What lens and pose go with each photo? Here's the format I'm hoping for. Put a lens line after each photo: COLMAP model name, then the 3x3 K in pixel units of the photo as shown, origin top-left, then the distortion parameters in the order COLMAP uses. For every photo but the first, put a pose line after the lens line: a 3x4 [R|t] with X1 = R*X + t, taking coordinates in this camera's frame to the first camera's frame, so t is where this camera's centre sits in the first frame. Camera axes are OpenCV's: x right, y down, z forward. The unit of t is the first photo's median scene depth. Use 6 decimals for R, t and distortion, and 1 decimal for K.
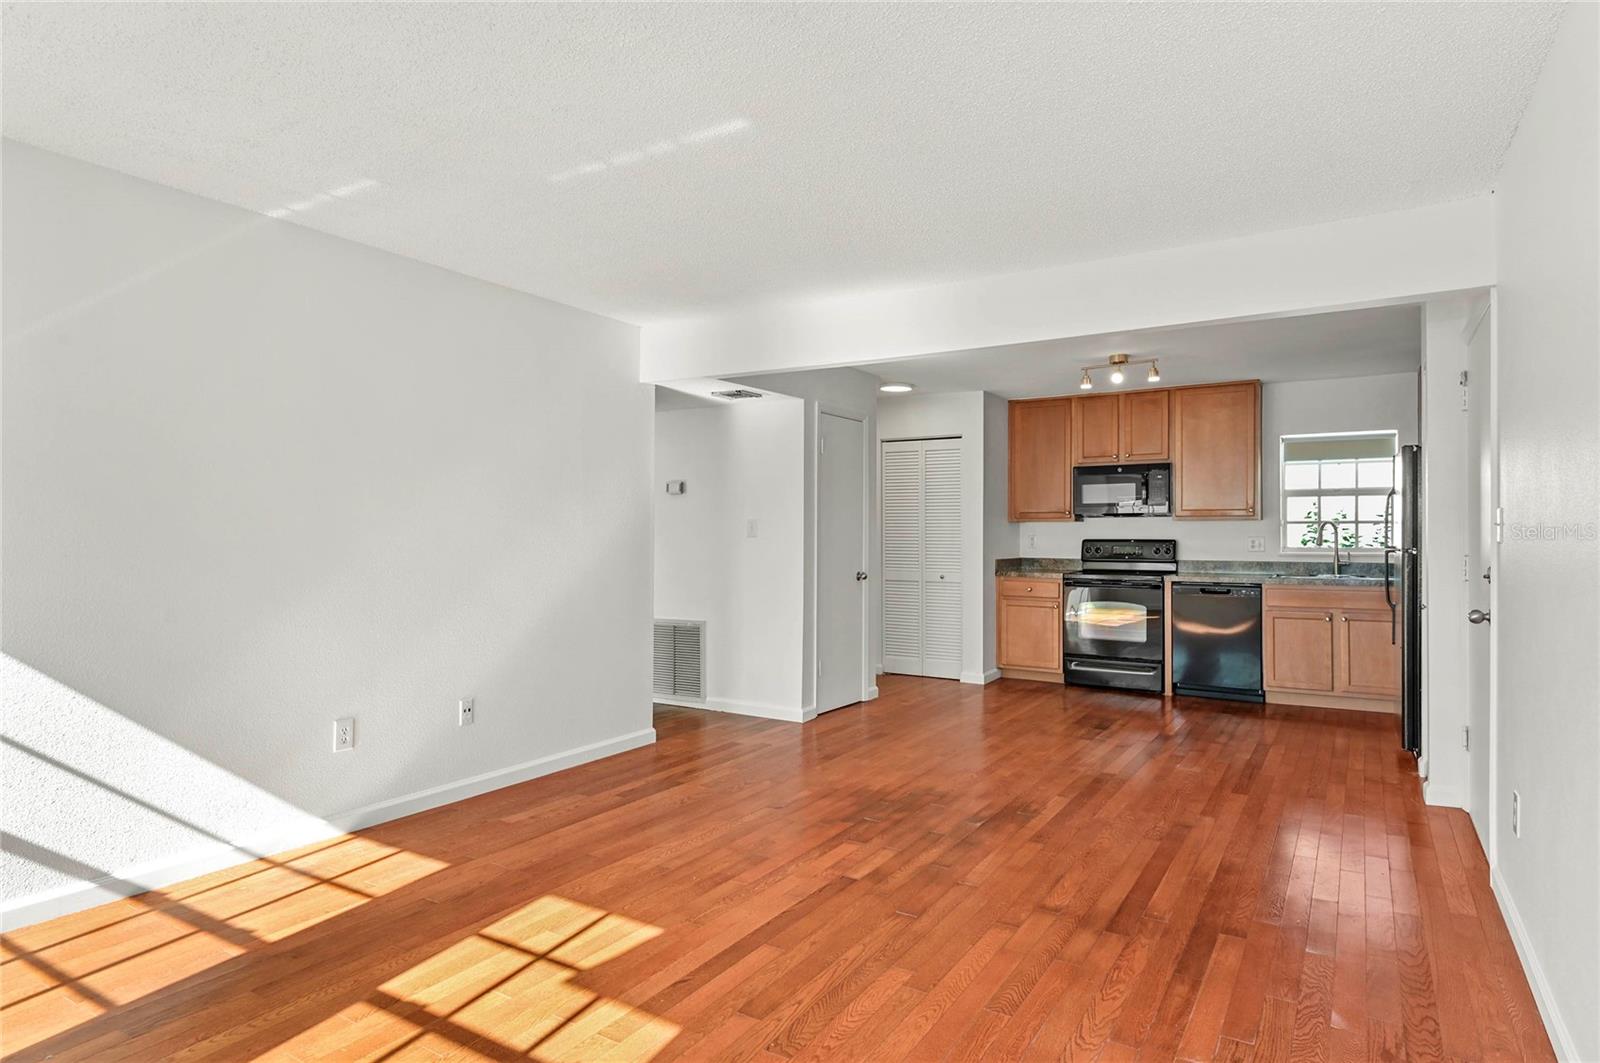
lens RADIAL K [[908.8, 0, 804.1], [0, 908.8, 529.7], [0, 0, 1]] dist [0.028784, -0.003683]
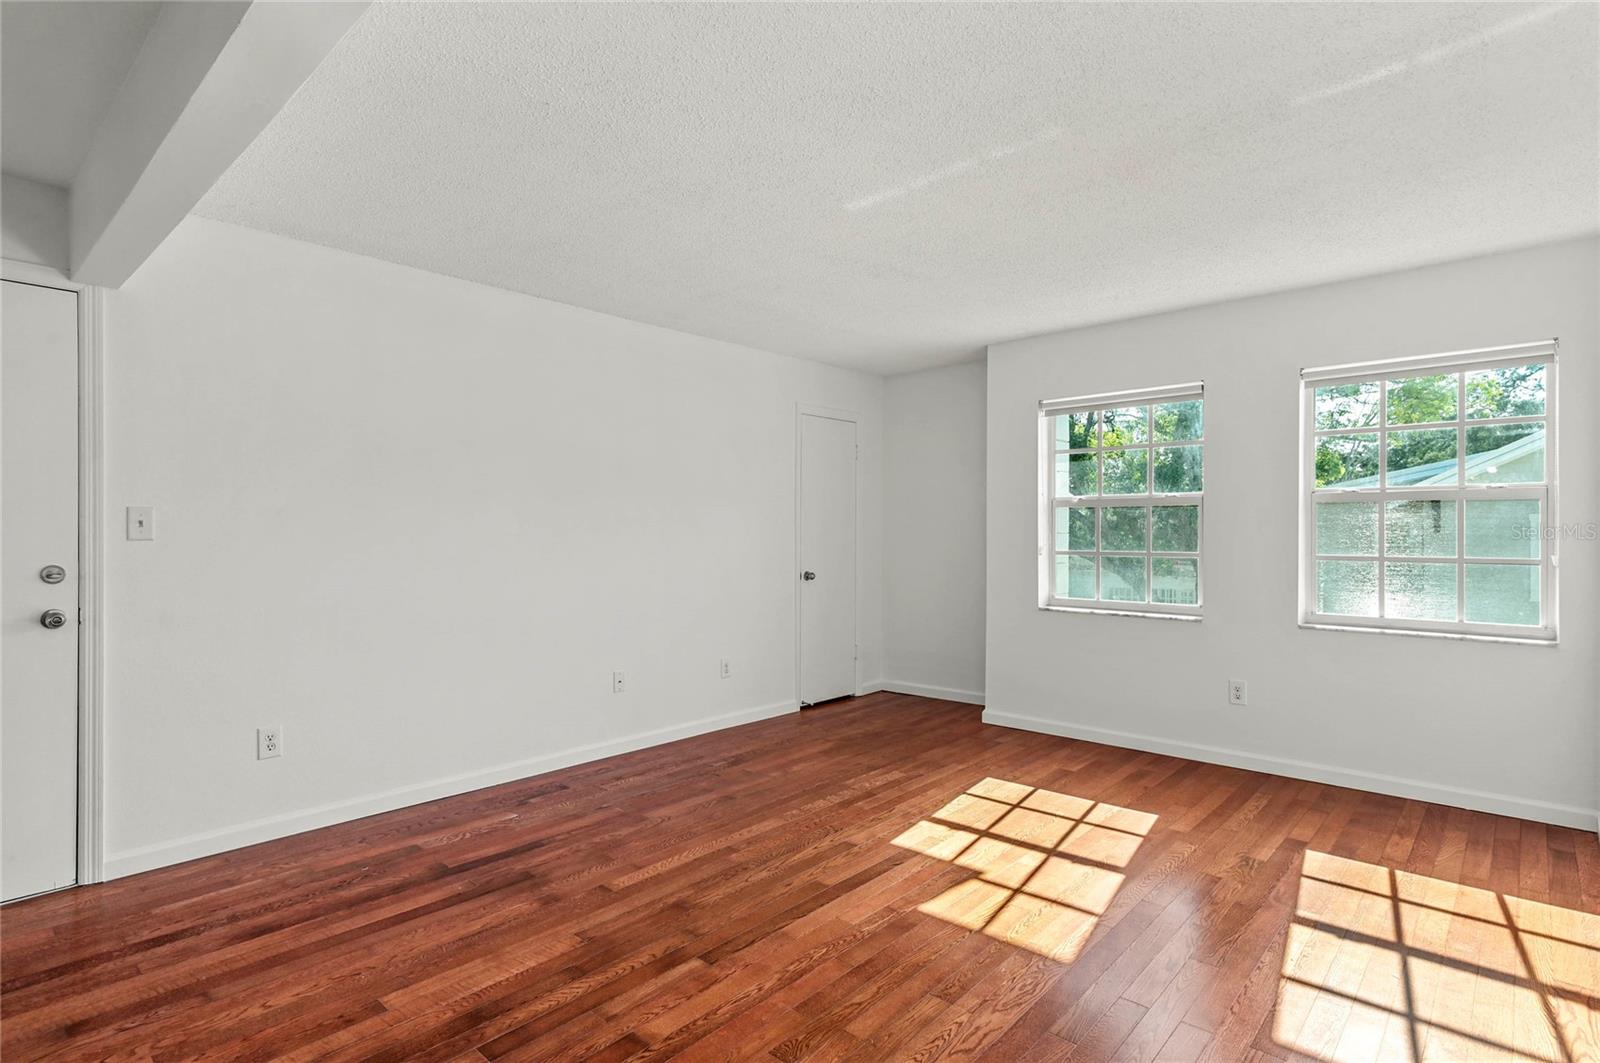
lens RADIAL K [[798.5, 0, 801.0], [0, 798.5, 531.6], [0, 0, 1]] dist [0.019770, -0.005972]
pose [[-0.982802, -0.003605, 0.184626, -0.088894], [-0.005128, 0.999957, -0.007771, 0.004126], [-0.184590, -0.008584, -0.982778, 0.920315]]
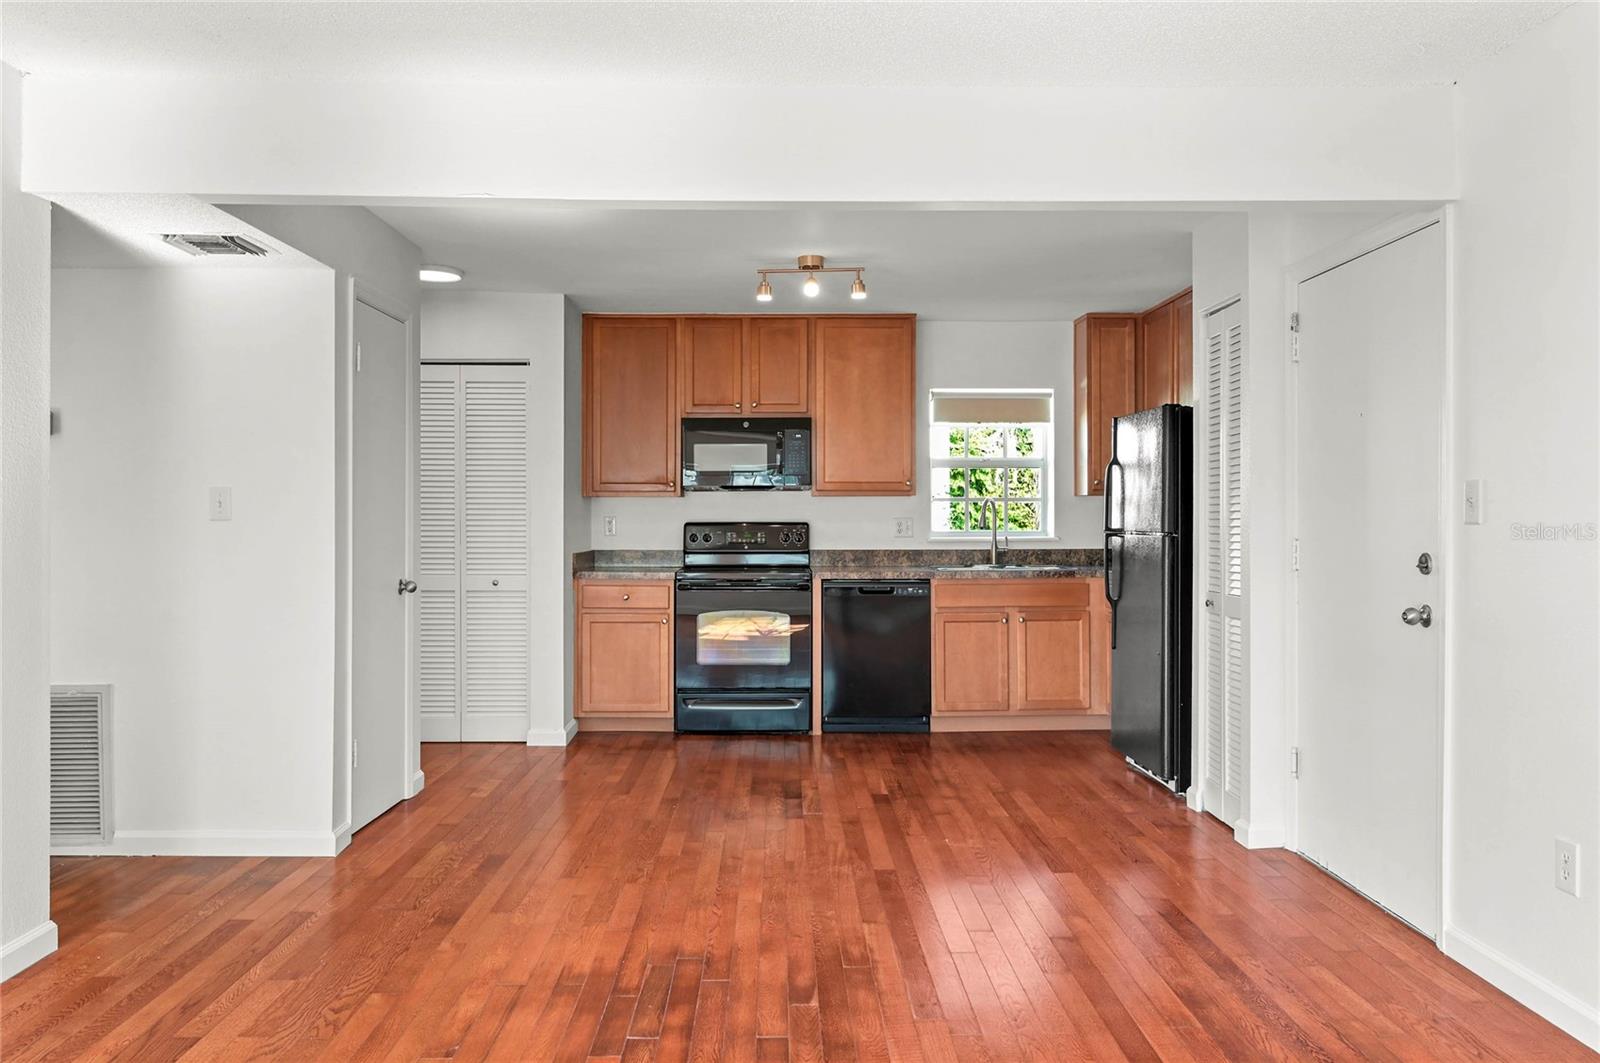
lens RADIAL K [[1206.6, 0, 802.8], [0, 1206.6, 518.5], [0, 0, 1]] dist [0.008221, -0.015265]
pose [[0.841912, -0.002763, 0.539608, -0.153234], [-0.000947, 0.999978, 0.006598, 0.001905], [-0.539615, -0.006066, 0.841890, 0.224024]]
